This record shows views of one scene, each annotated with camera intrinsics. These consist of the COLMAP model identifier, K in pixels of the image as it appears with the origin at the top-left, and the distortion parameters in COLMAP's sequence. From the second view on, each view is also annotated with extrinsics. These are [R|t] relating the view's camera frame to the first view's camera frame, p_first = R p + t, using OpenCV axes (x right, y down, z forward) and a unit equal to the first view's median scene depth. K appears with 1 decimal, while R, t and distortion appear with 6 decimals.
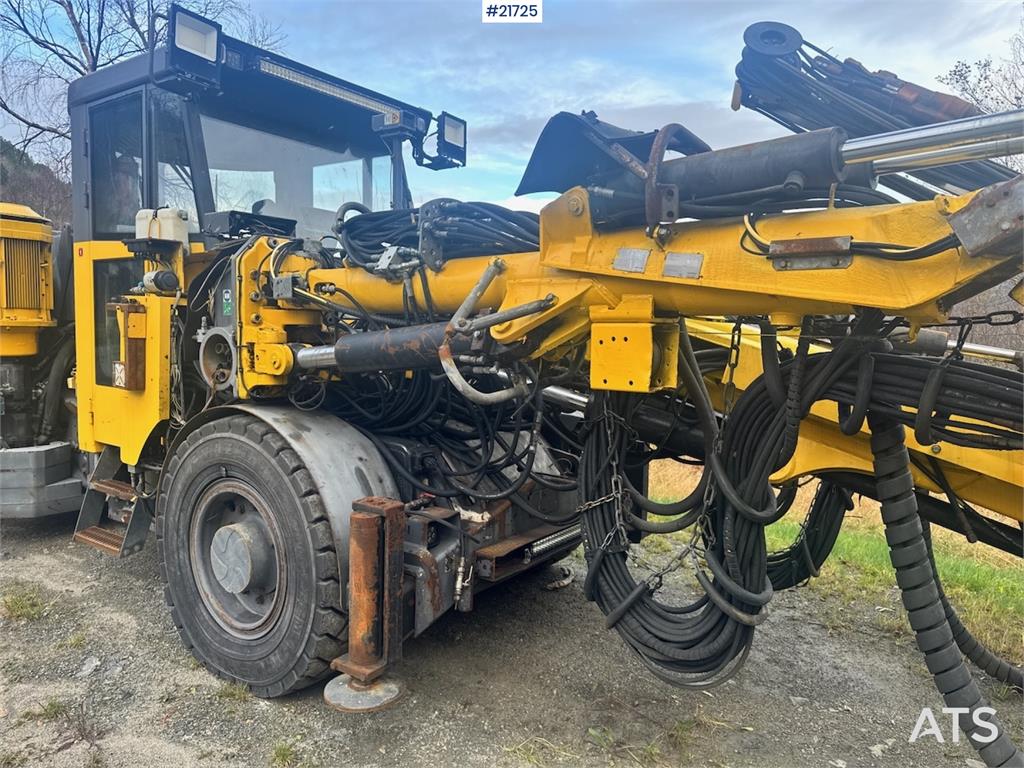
lens RADIAL K [[722.0, 0, 514.5], [0, 722.0, 381.9], [0, 0, 1]] dist [0.047945, -0.059653]
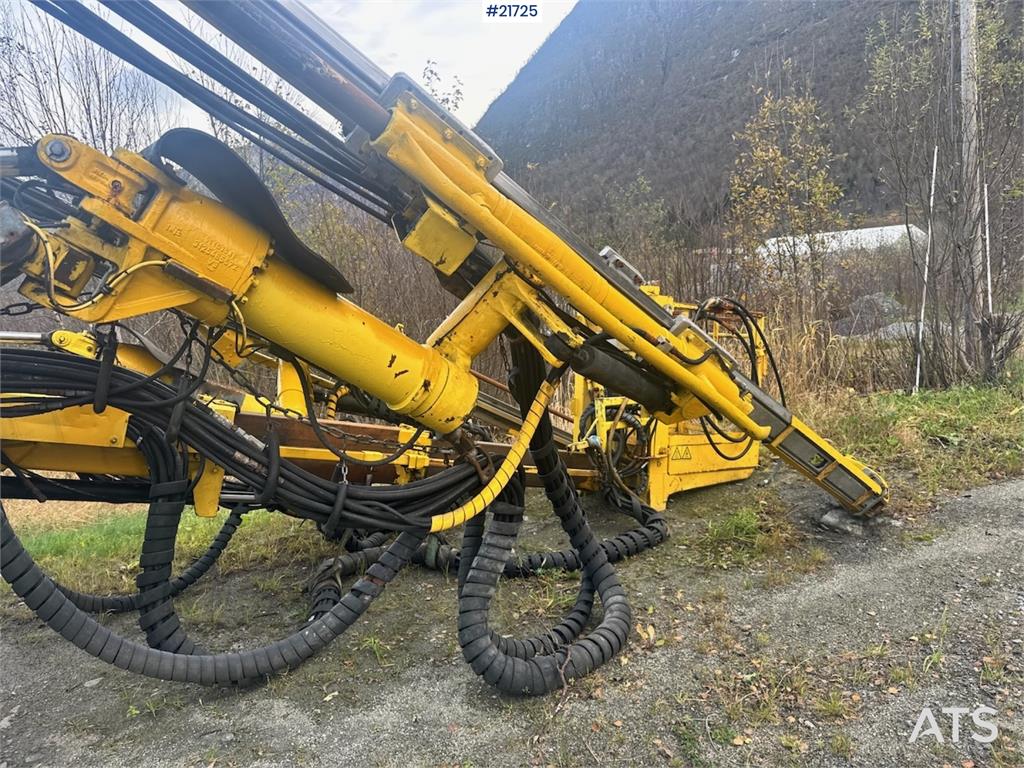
lens RADIAL K [[722.0, 0, 513.3], [0, 722.0, 382.3], [0, 0, 1]] dist [0.047945, -0.059653]
pose [[0.387140, -0.175476, 0.905169, -0.123877], [0.155032, 0.980134, 0.123701, 0.009989], [-0.908894, 0.092440, 0.406654, -0.214822]]
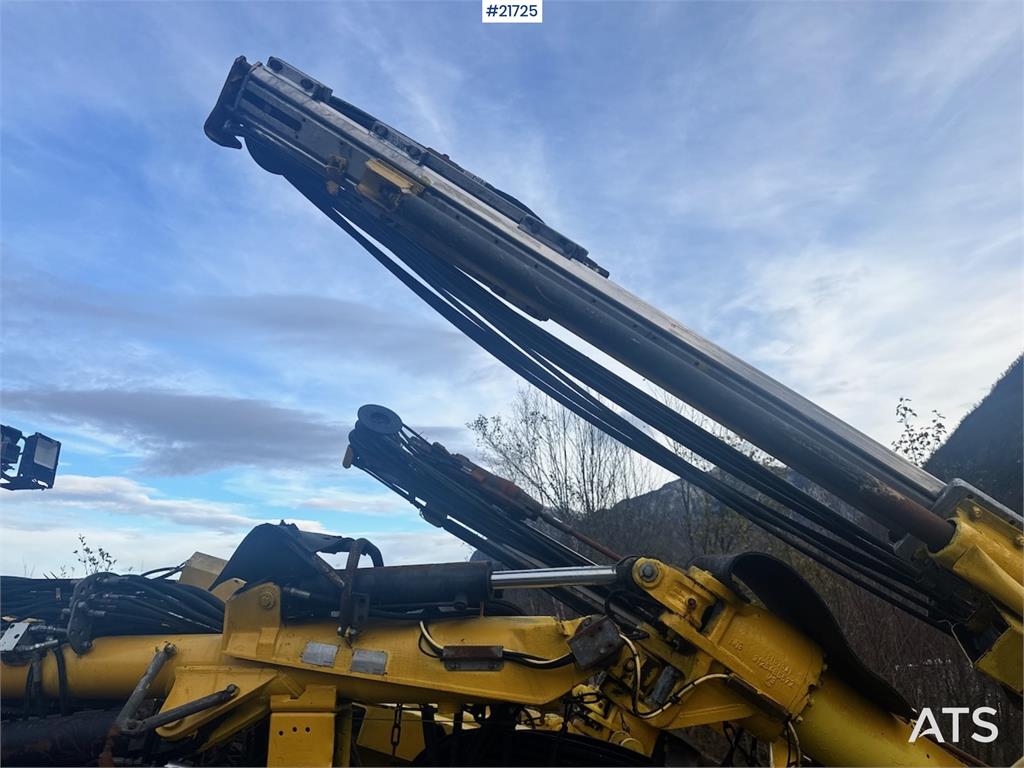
lens RADIAL K [[722.0, 0, 511.8], [0, 722.0, 394.0], [0, 0, 1]] dist [0.047945, -0.059653]
pose [[0.831787, 0.145748, 0.535620, -0.240138], [0.064027, 0.933284, -0.353386, -0.119249], [-0.551391, 0.328236, 0.766961, -0.156599]]
